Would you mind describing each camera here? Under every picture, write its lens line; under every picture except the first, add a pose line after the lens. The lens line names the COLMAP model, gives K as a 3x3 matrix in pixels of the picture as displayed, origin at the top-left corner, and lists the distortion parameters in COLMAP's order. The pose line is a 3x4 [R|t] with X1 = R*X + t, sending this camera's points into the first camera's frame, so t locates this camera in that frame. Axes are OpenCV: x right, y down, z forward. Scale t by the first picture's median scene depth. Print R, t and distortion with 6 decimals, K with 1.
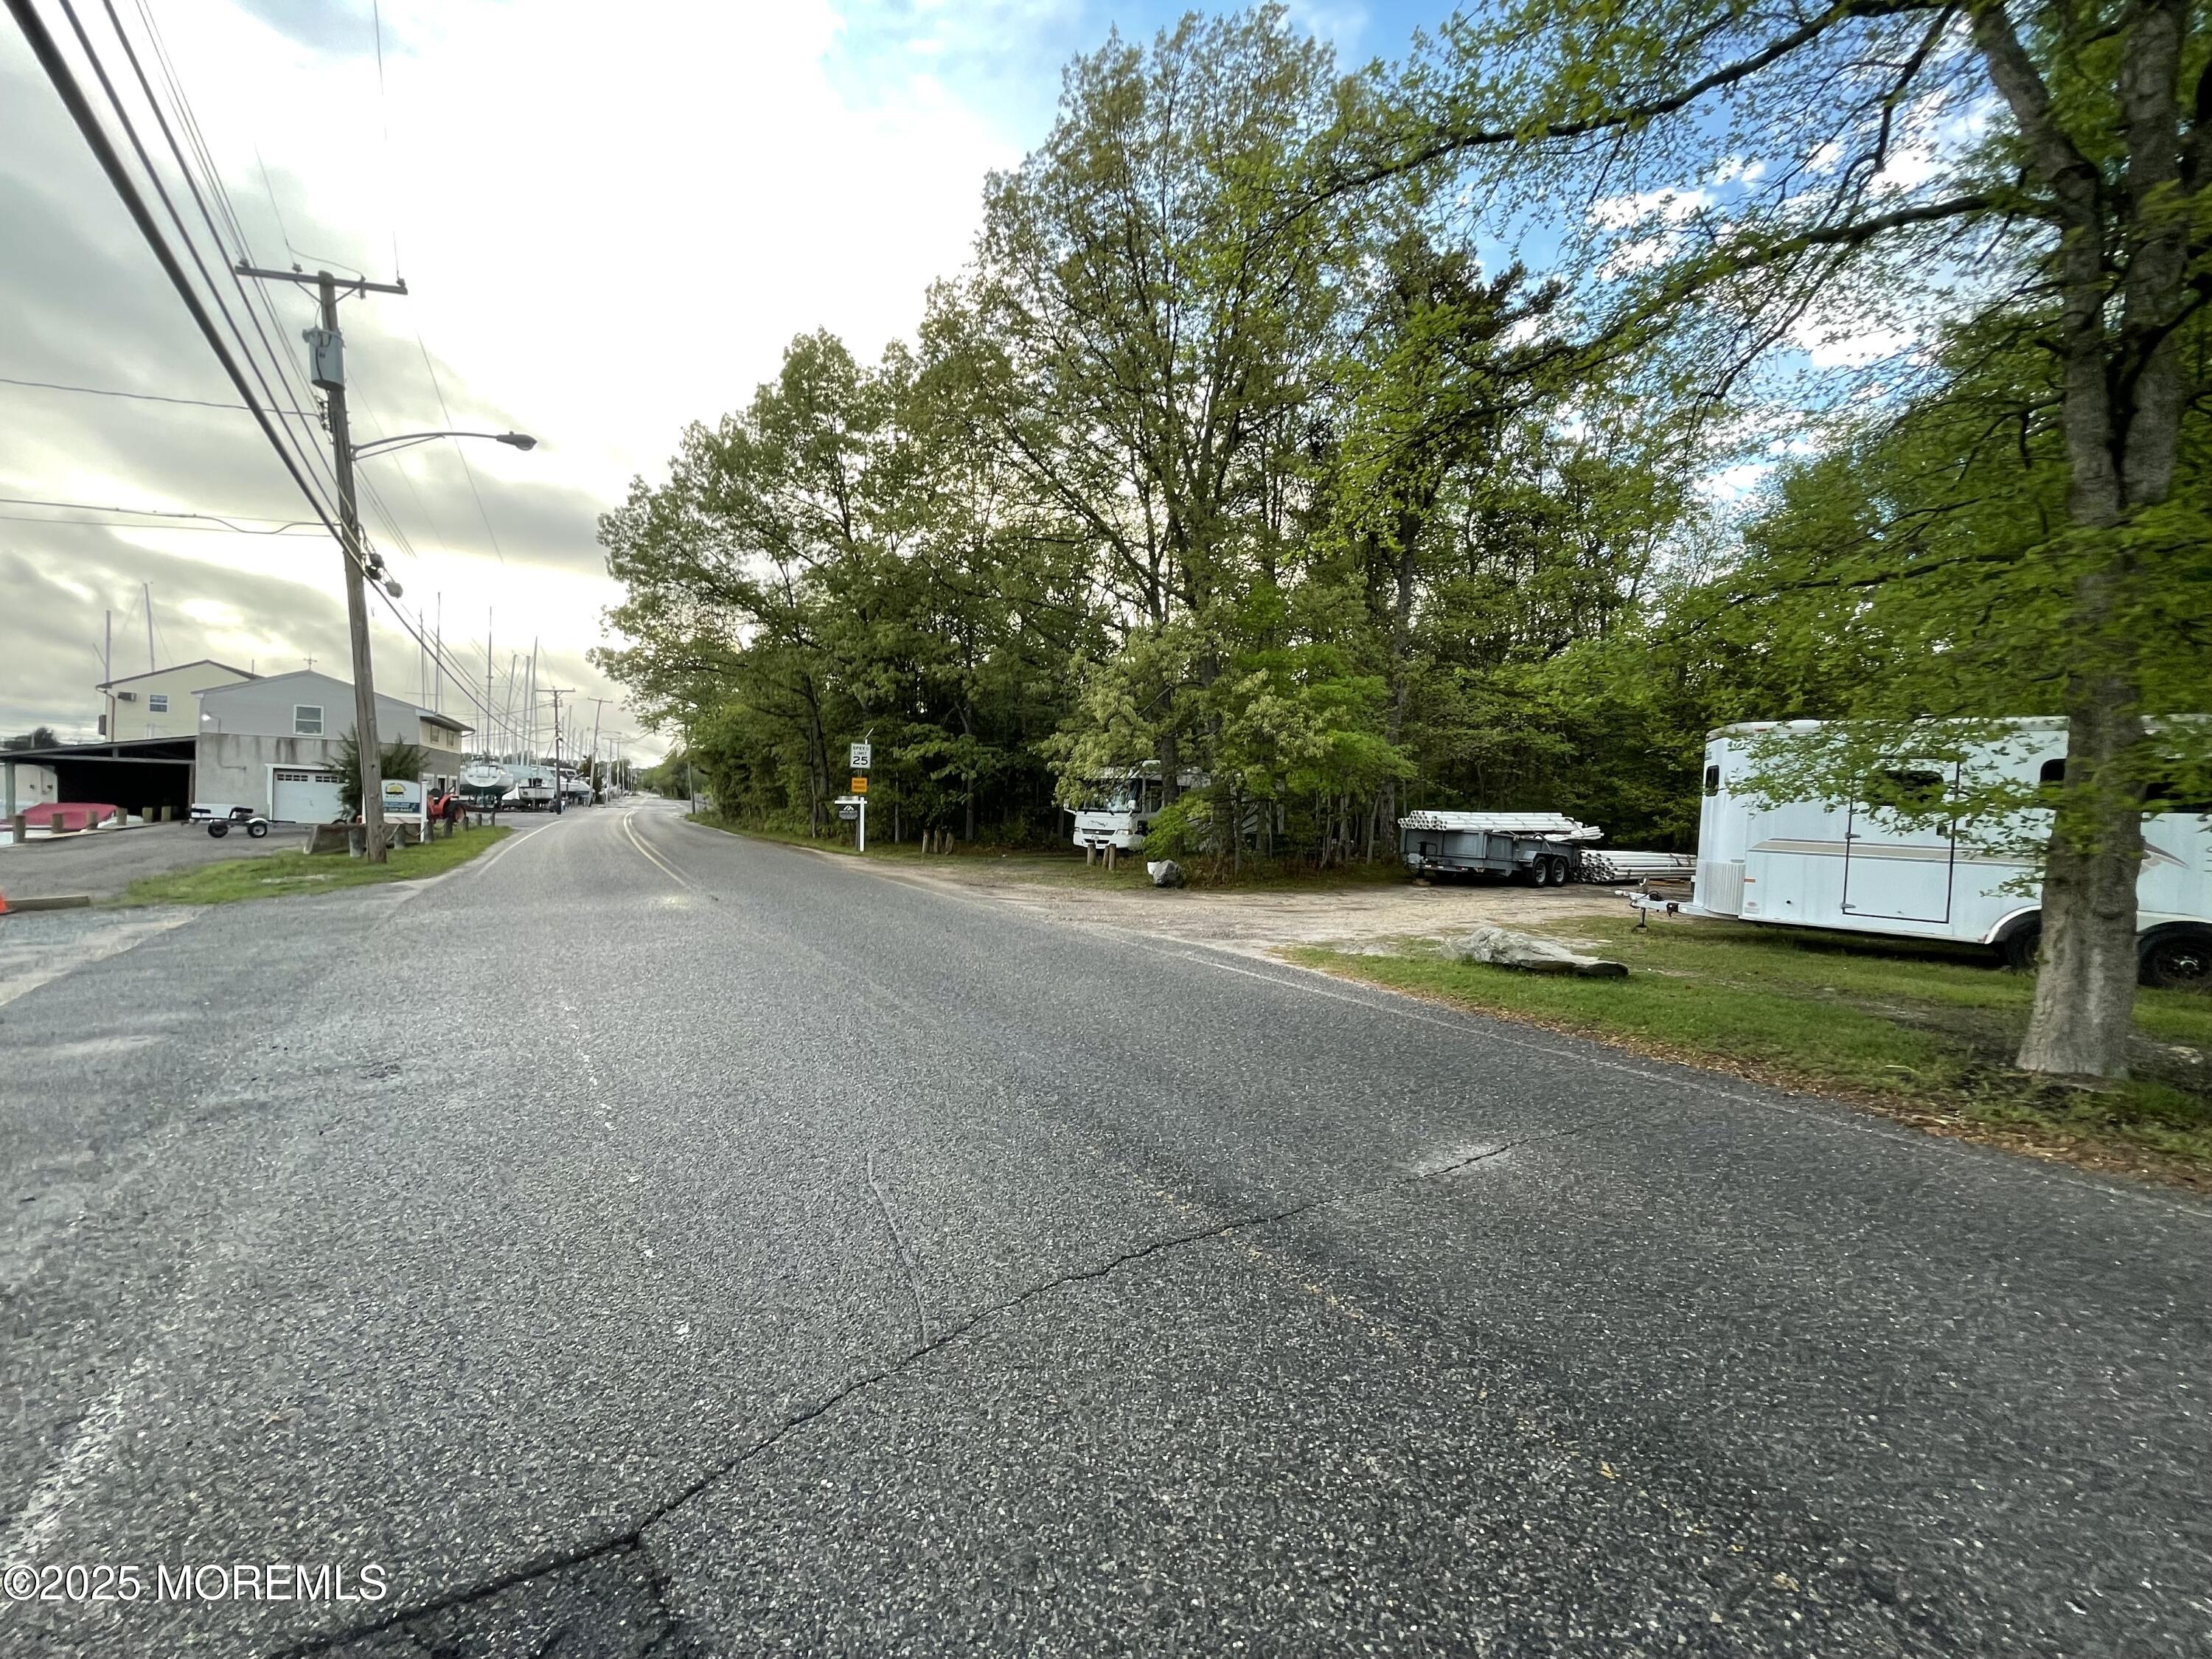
lens RADIAL K [[895.1, 0, 1106.0], [0, 895.1, 829.5], [0, 0, 1]] dist [0.001372, 0.000636]
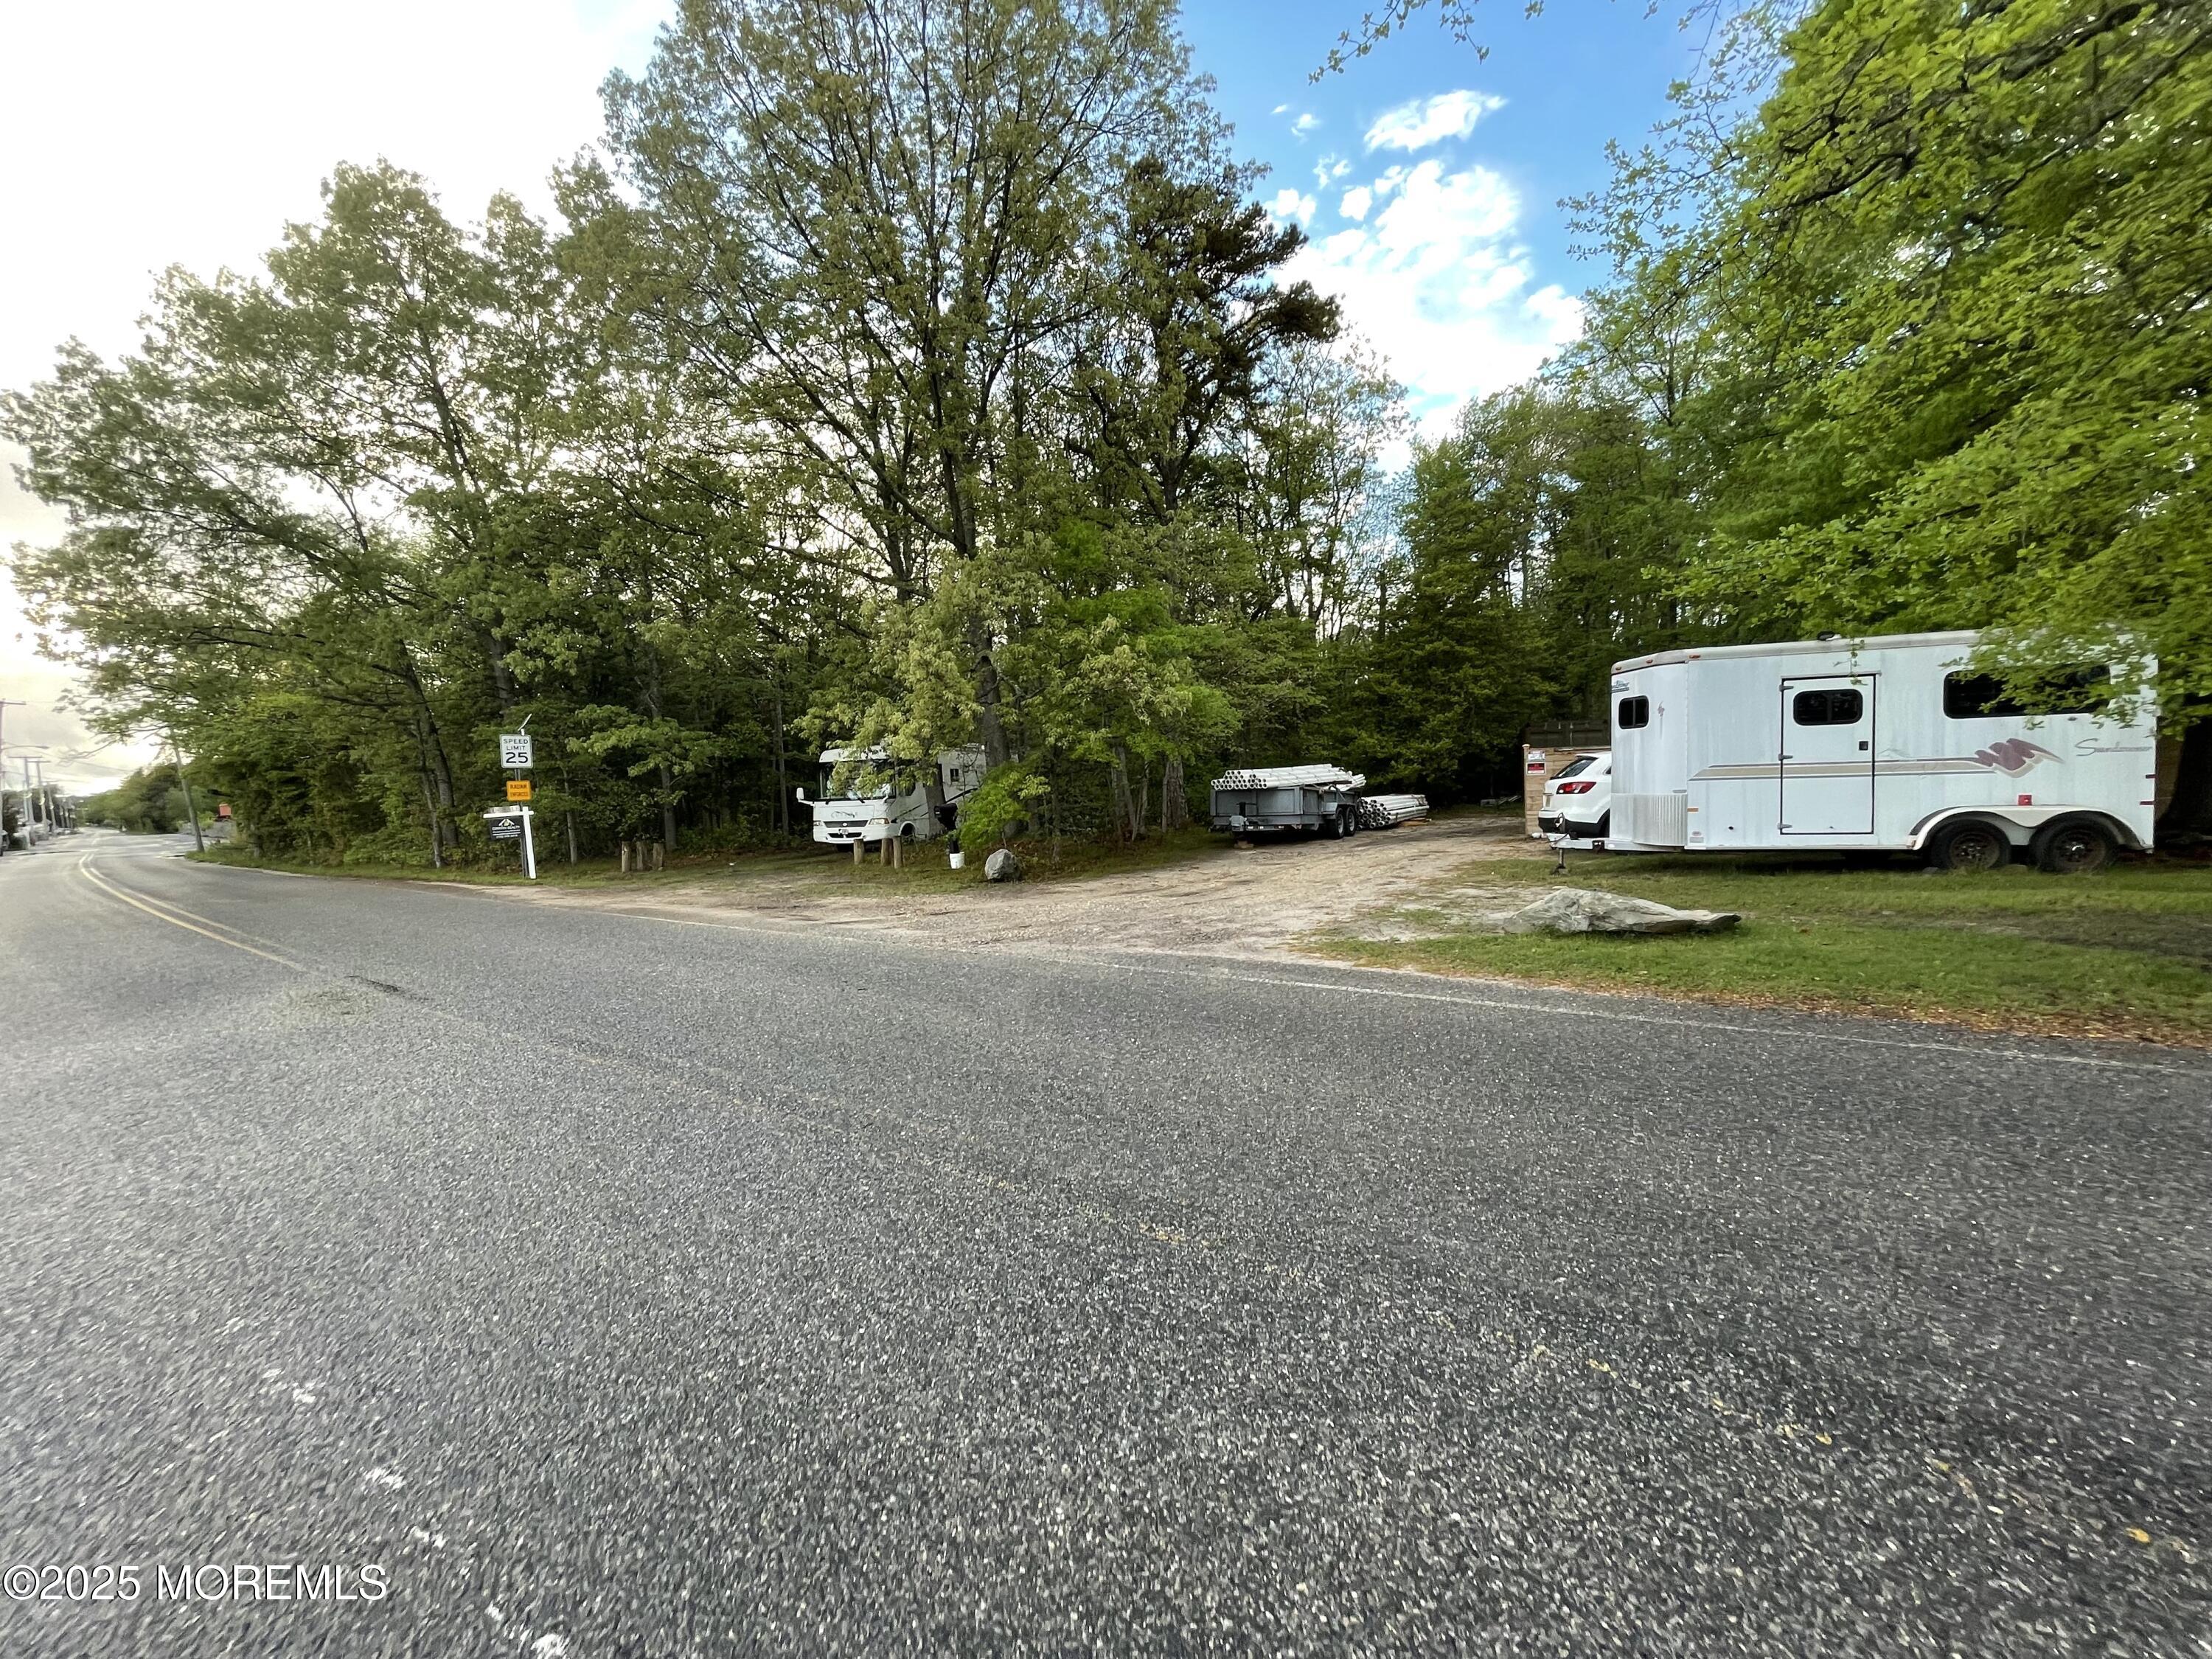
lens RADIAL K [[896.0, 0, 1106.0], [0, 896.0, 829.5], [0, 0, 1]] dist [-0.000032, -0.000390]
pose [[0.927233, -0.093960, 0.362505, -0.093511], [0.084626, 0.995545, 0.041582, -0.006783], [-0.364797, -0.007879, 0.931054, 0.120456]]
